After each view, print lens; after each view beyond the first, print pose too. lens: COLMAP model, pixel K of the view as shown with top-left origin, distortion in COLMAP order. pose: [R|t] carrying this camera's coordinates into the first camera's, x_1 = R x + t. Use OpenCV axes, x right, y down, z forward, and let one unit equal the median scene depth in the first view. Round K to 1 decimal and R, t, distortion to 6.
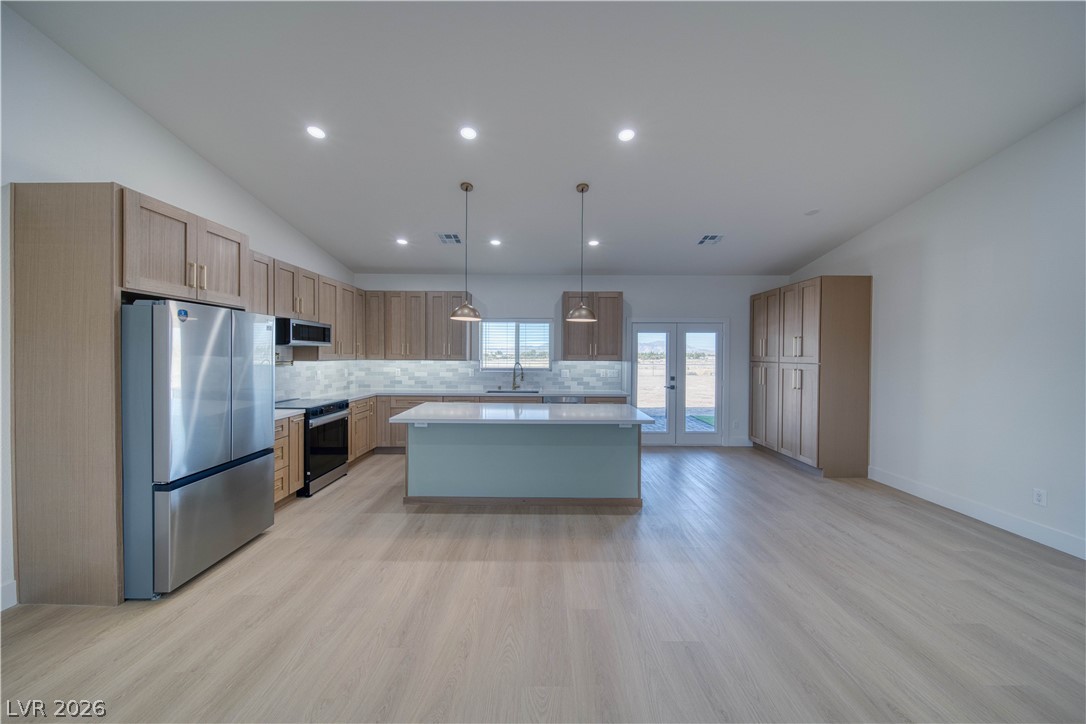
lens RADIAL K [[379.8, 0, 542.9], [0, 379.8, 359.3], [0, 0, 1]] dist [0.000405, -0.002155]
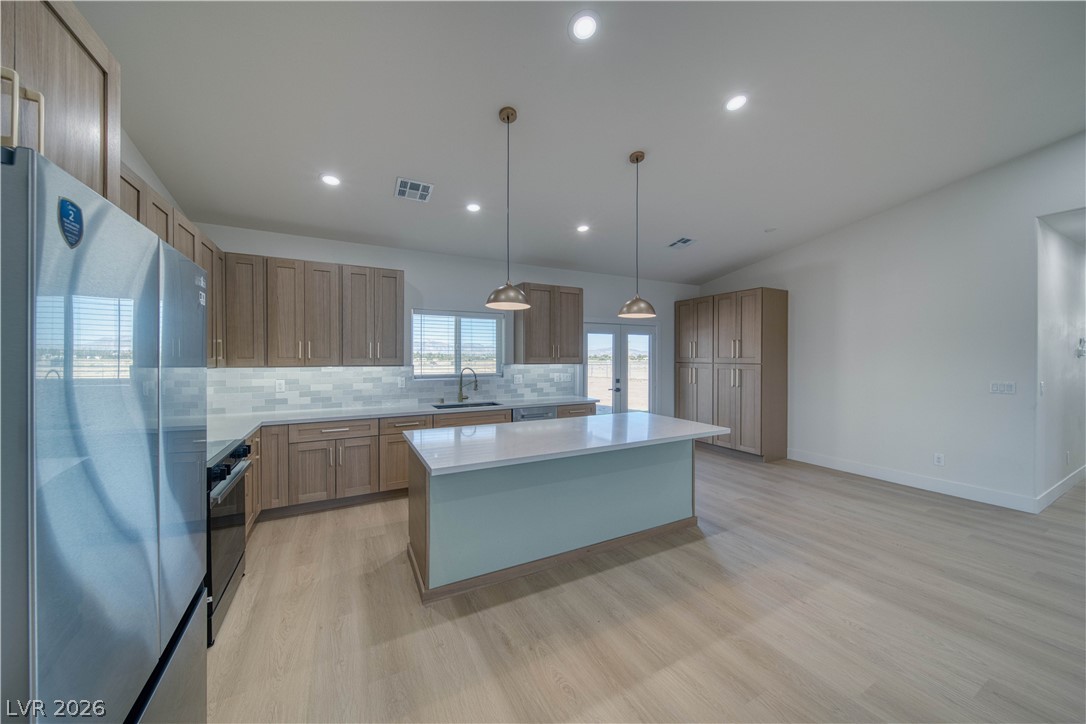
lens RADIAL K [[379.8, 0, 542.9], [0, 379.8, 359.3], [0, 0, 1]] dist [0.000405, -0.002155]
pose [[0.882858, -0.008090, 0.469571, -0.292010], [0.010553, 0.999941, -0.002614, -0.004588], [-0.469522, 0.007263, 0.882891, 0.225545]]
